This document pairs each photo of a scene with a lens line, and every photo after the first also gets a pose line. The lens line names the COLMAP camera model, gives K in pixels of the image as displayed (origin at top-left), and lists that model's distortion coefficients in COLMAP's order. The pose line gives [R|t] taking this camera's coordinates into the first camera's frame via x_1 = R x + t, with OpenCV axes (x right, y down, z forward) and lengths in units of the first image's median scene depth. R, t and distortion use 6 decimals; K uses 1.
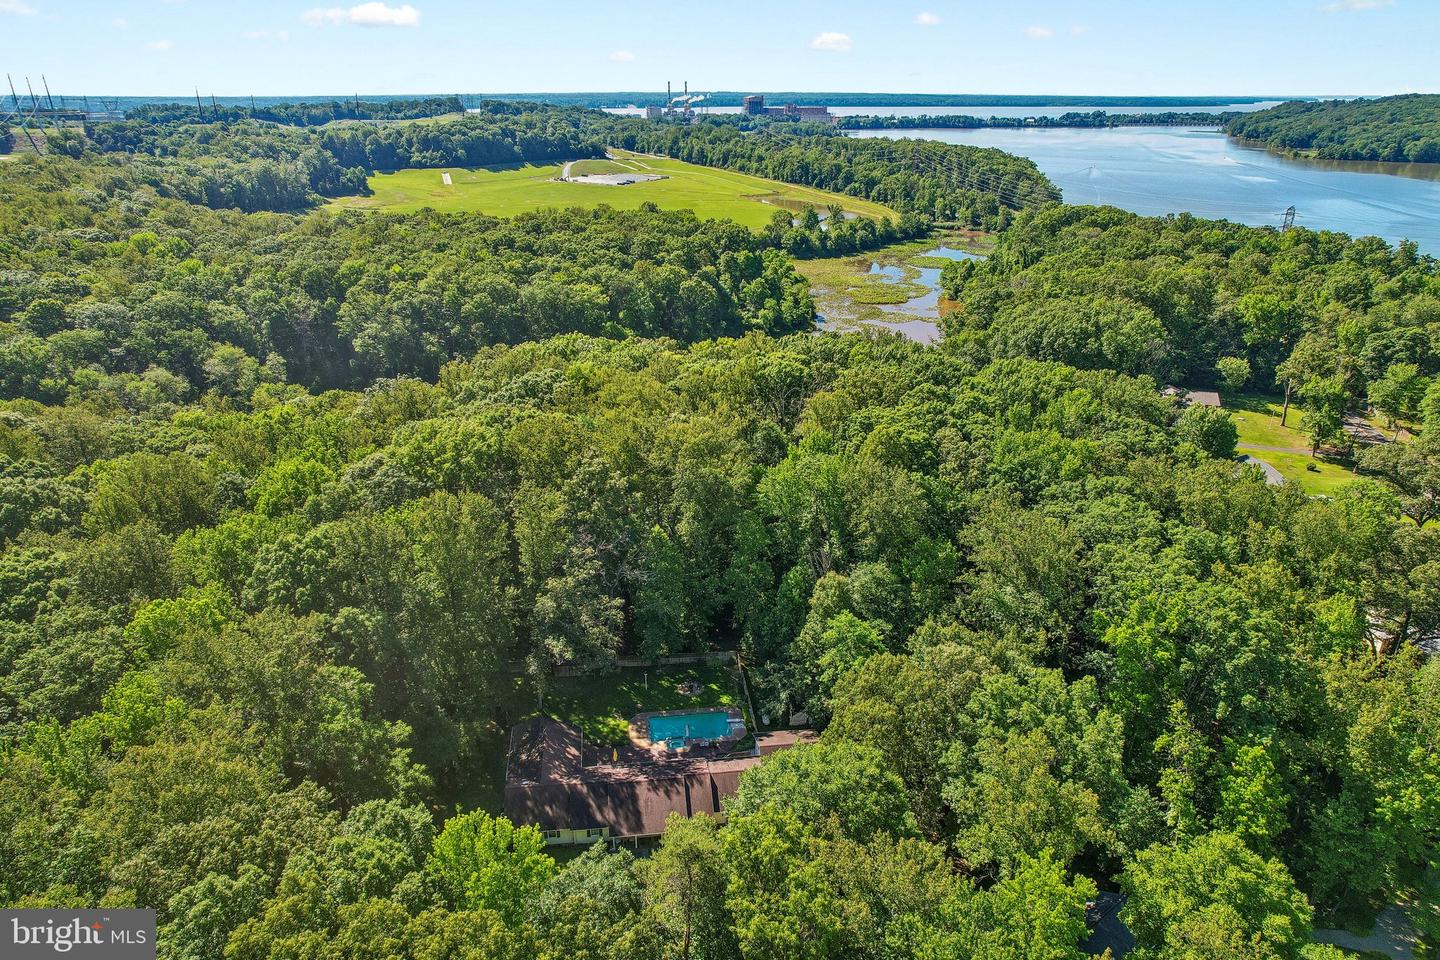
lens RADIAL K [[916.3, 0, 728.3], [0, 916.3, 469.0], [0, 0, 1]] dist [-0.083903, 0.078648]
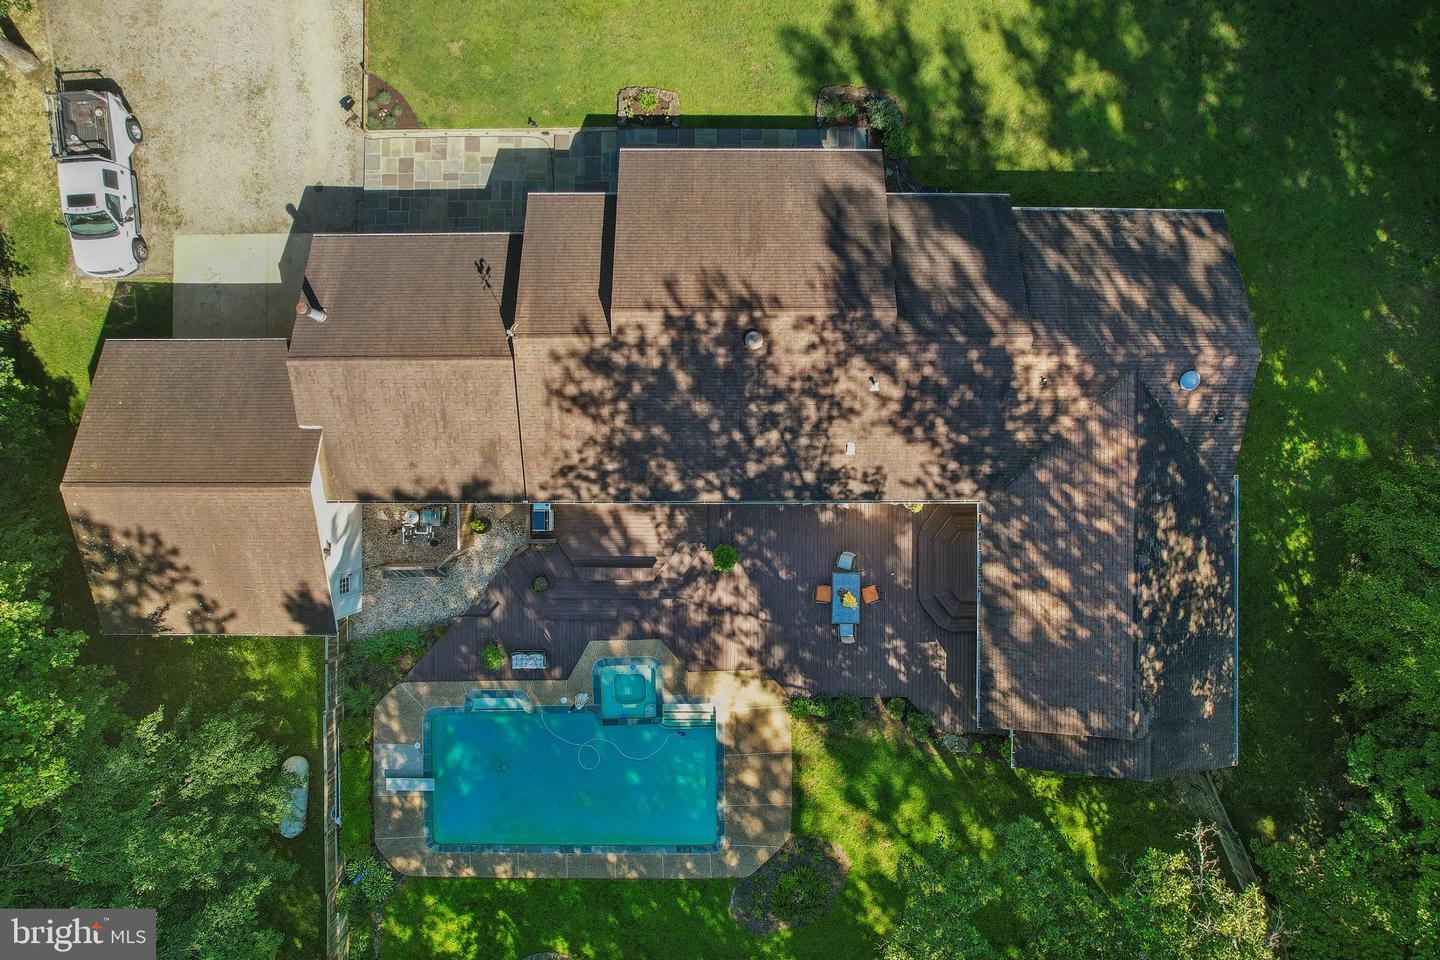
lens RADIAL K [[929.7, 0, 720.0], [0, 929.7, 480.0], [0, 0, 1]] dist [-0.090213, 0.082095]
pose [[-0.964985, -0.149192, 0.215743, -0.022943], [0.250975, -0.286043, 0.924765, 0.009024], [-0.076256, 0.946531, 0.313471, 0.153198]]
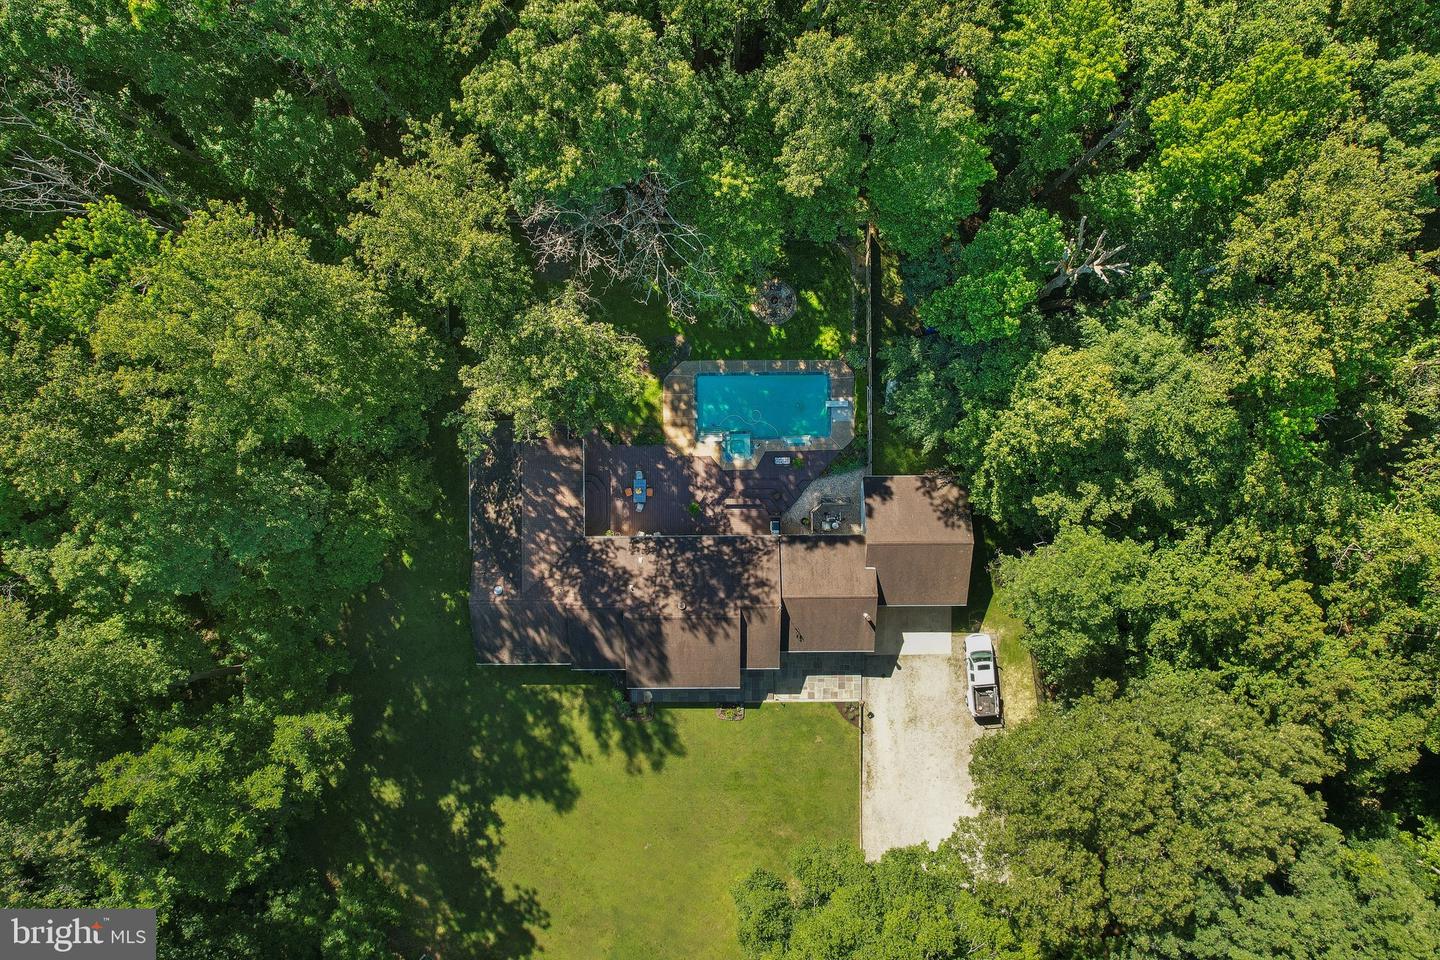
lens RADIAL K [[929.7, 0, 720.0], [0, 929.7, 480.0], [0, 0, 1]] dist [-0.090213, 0.082095]
pose [[0.991088, 0.129042, 0.033055, -0.015565], [-0.078737, 0.367339, 0.926748, -0.049959], [0.107447, -0.921092, 0.374226, 0.135291]]
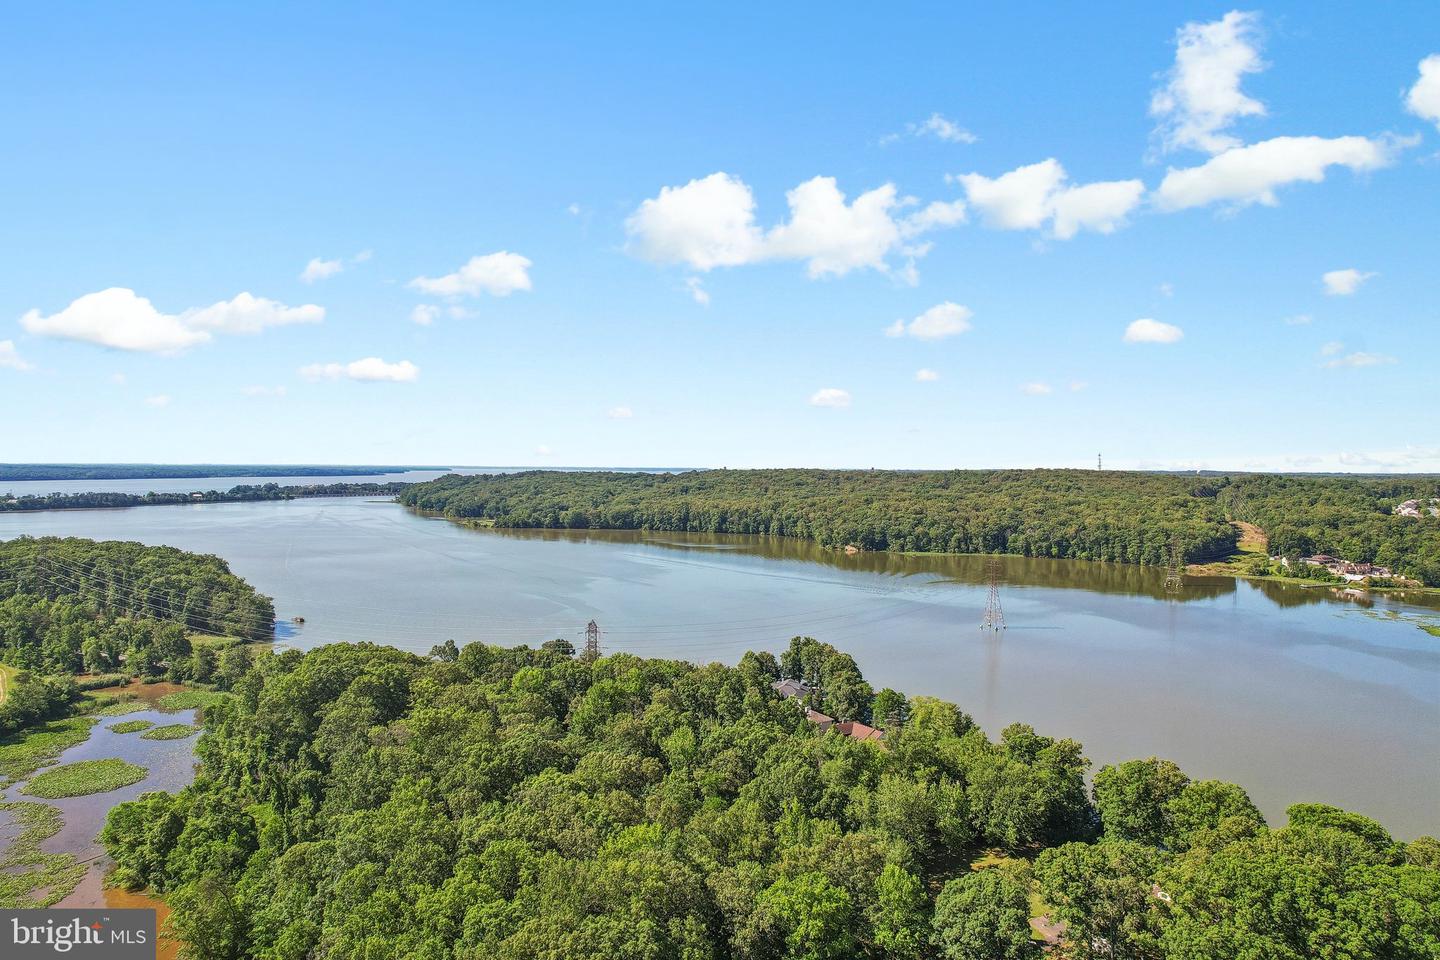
lens RADIAL K [[929.7, 0, 720.0], [0, 929.7, 480.0], [0, 0, 1]] dist [-0.090213, 0.082095]
pose [[0.675255, -0.003643, 0.737575, 0.058693], [0.276167, 0.928496, -0.248247, -0.117464], [-0.683931, 0.371324, 0.627978, 0.236067]]
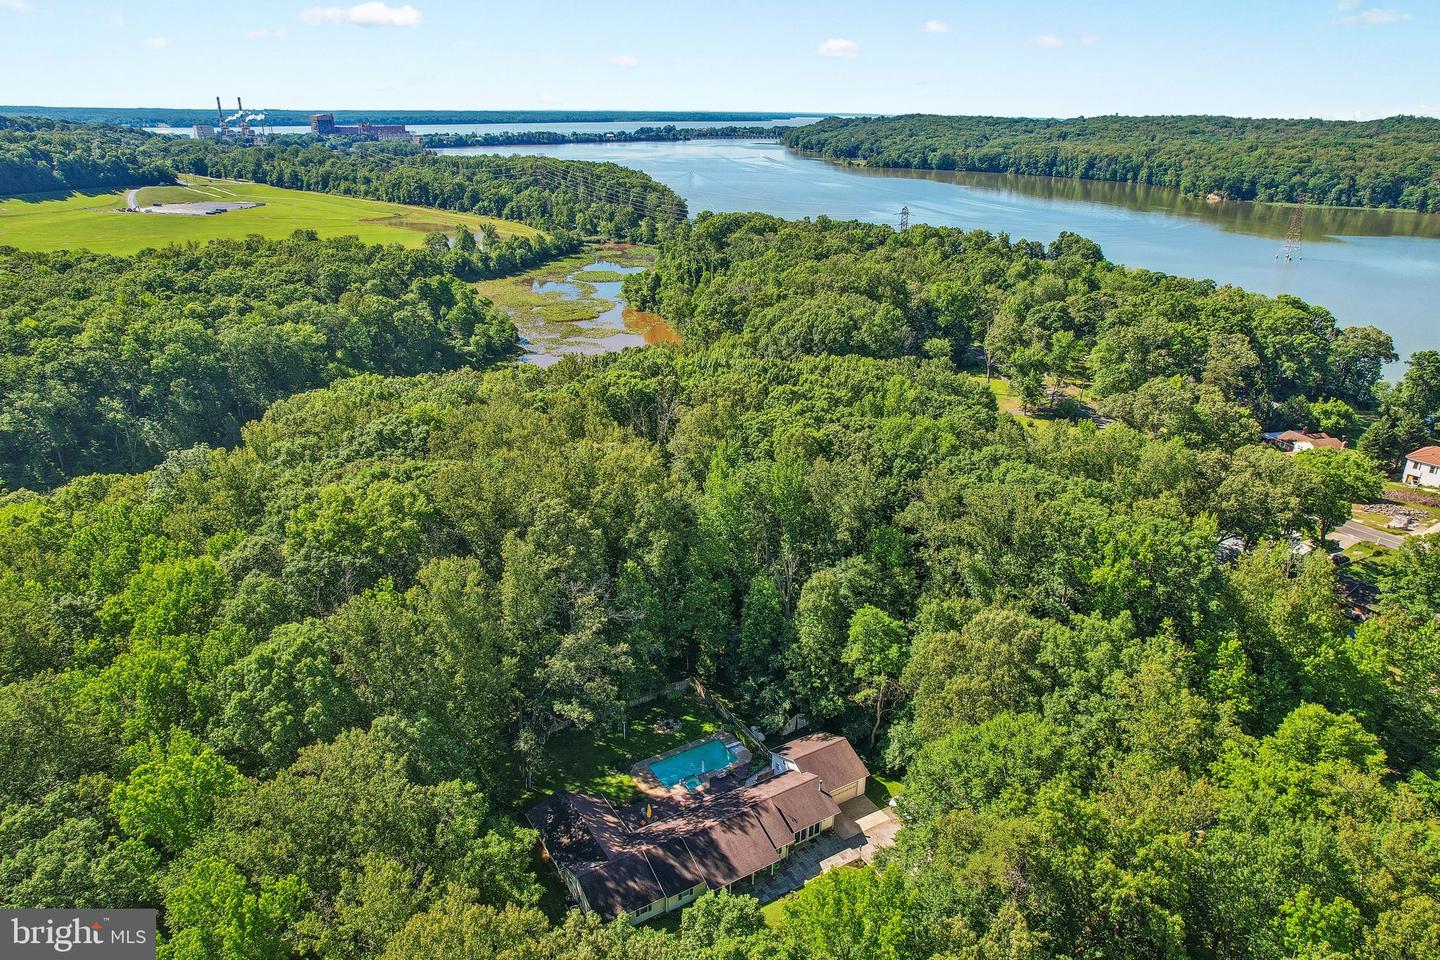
lens RADIAL K [[929.7, 0, 720.0], [0, 929.7, 480.0], [0, 0, 1]] dist [-0.090213, 0.082095]
pose [[0.909546, -0.145232, 0.389401, -0.065577], [0.149352, 0.988585, 0.019855, -0.004558], [-0.387839, 0.040098, 0.920854, 0.016715]]
